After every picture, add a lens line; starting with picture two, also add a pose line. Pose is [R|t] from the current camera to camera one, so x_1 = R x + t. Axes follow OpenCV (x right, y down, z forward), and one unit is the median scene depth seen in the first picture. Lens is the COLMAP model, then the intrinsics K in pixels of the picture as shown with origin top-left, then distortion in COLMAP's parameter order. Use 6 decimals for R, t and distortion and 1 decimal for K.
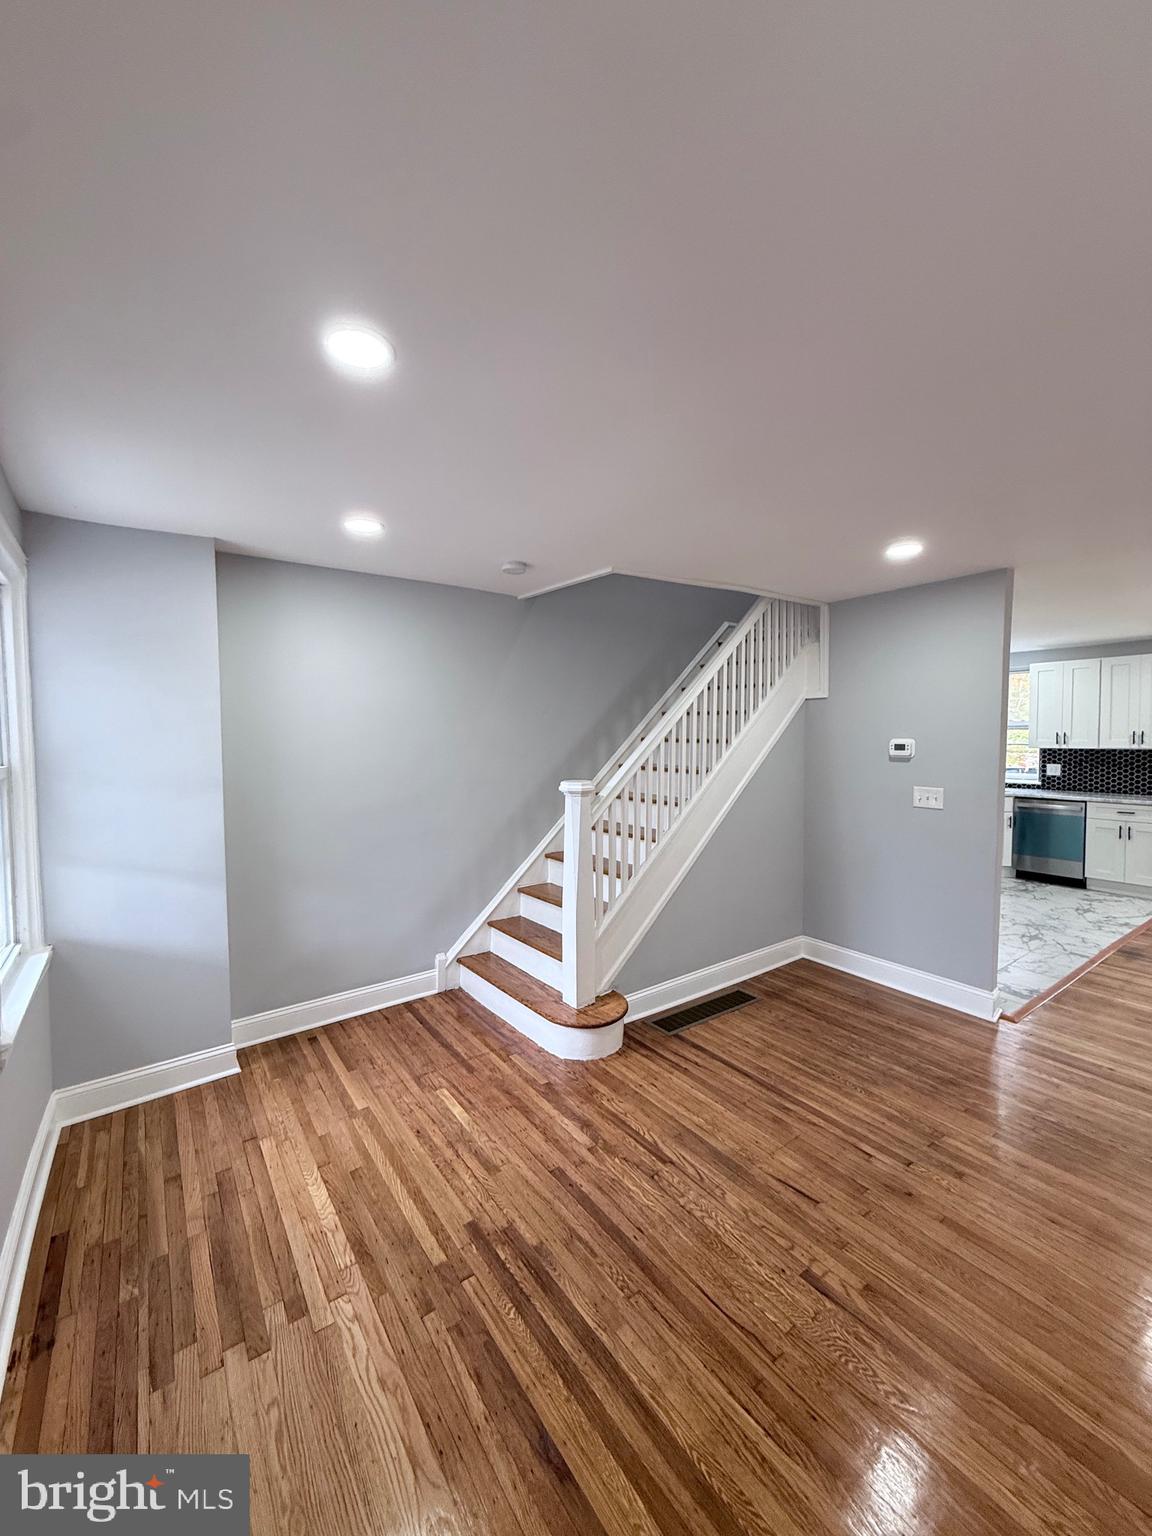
lens RADIAL K [[609.0, 0, 572.3], [0, 609.0, 763.6], [0, 0, 1]] dist [-0.000604, -0.000270]
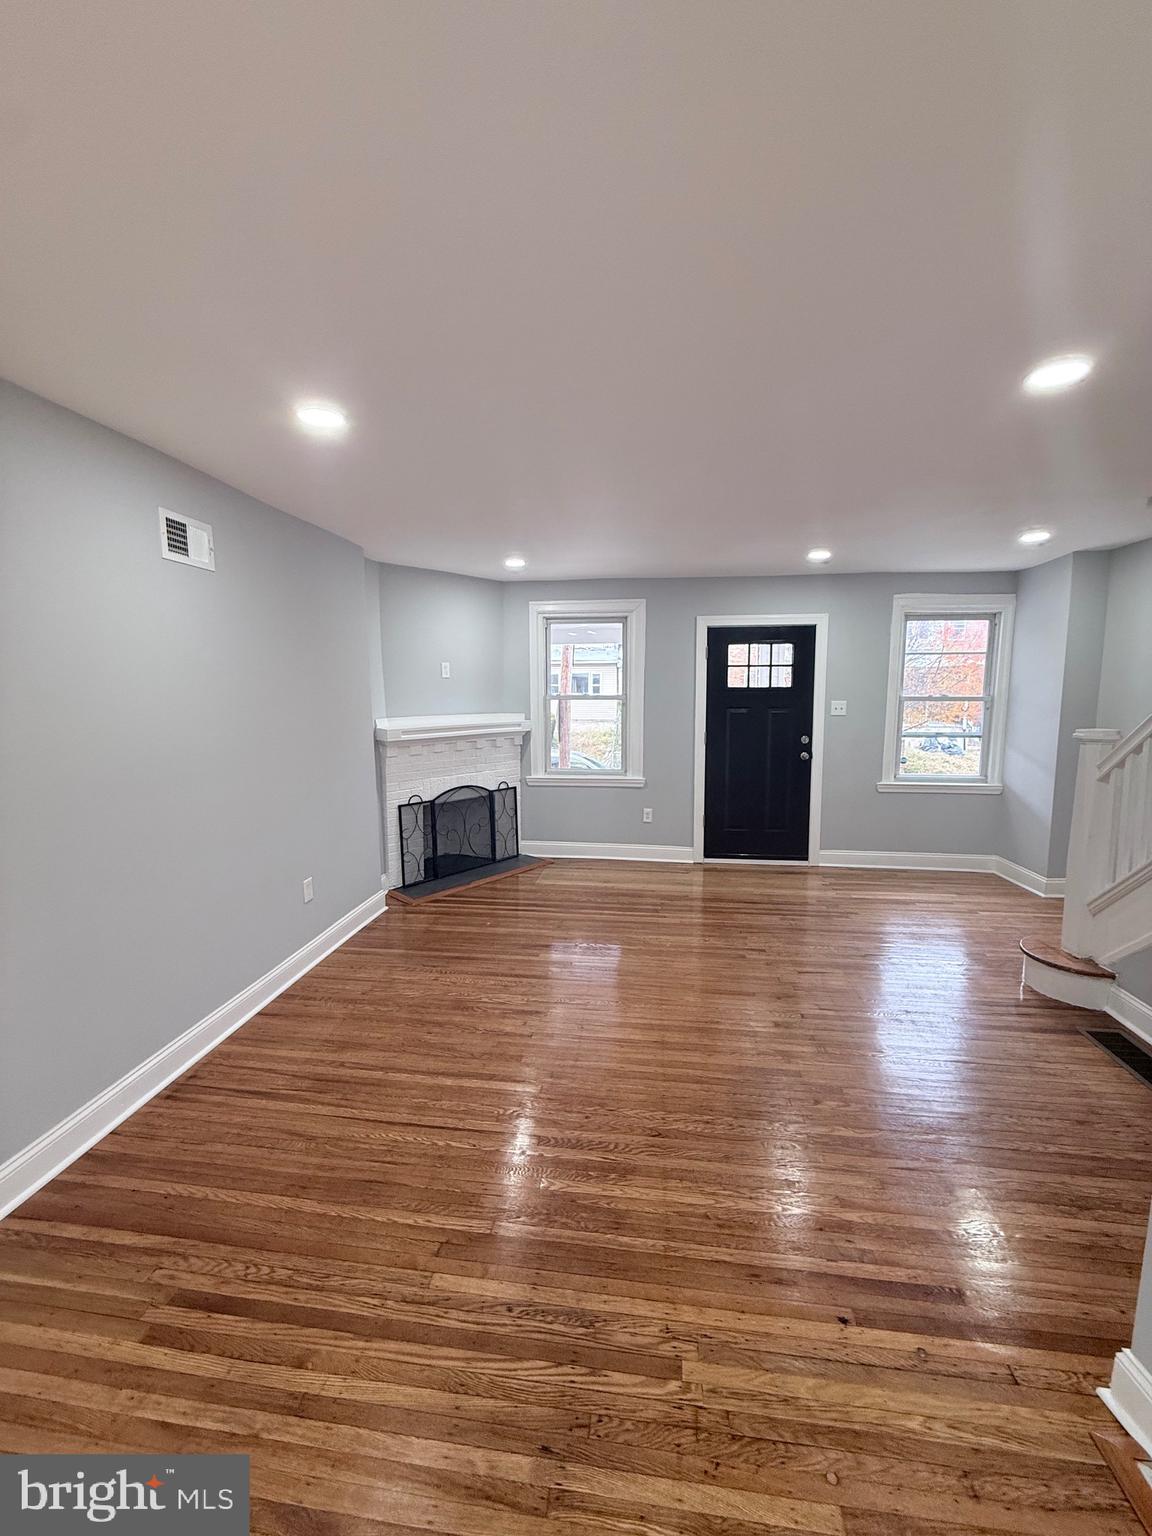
lens RADIAL K [[609.0, 0, 573.7], [0, 609.0, 761.3], [0, 0, 1]] dist [-0.000604, -0.000270]
pose [[-0.679129, 0.098580, -0.727369, 2.428960], [-0.023447, 0.987521, 0.155729, -0.098802], [0.733644, 0.122815, -0.668343, 1.972386]]
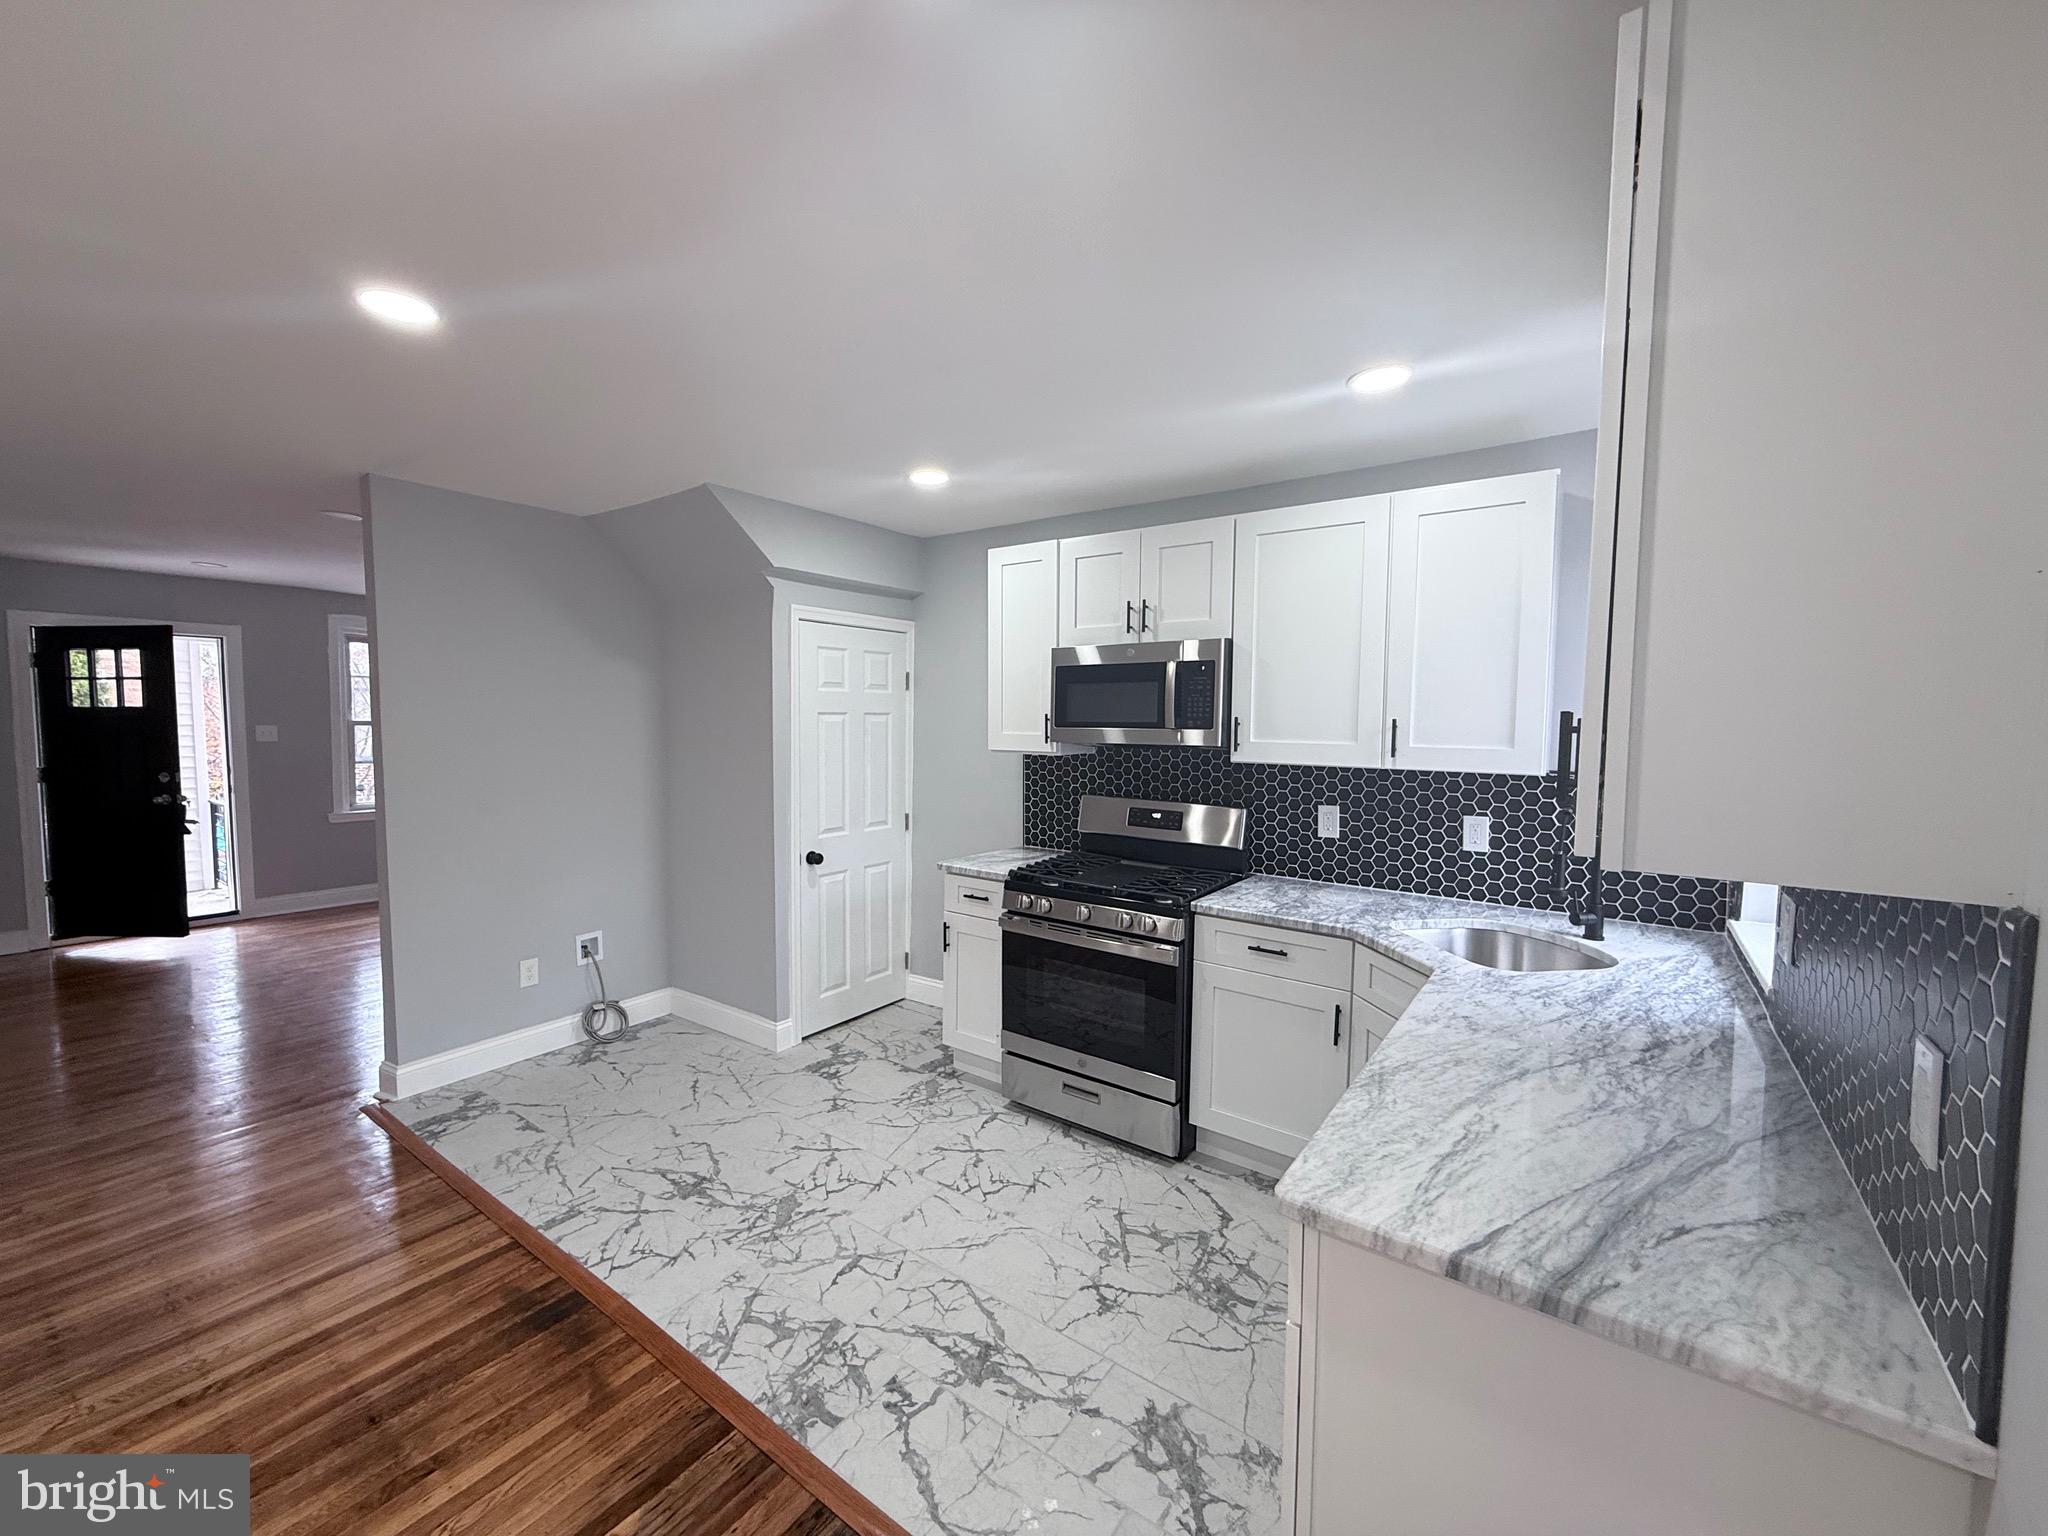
lens RADIAL K [[812.0, 0, 1025.9], [0, 812.0, 763.7], [0, 0, 1]] dist [-0.000604, -0.000270]
pose [[0.328836, 0.067126, -0.941999, 3.845448], [-0.056074, 0.997099, 0.051478, -0.157391], [0.942721, 0.035894, 0.331646, 2.902257]]
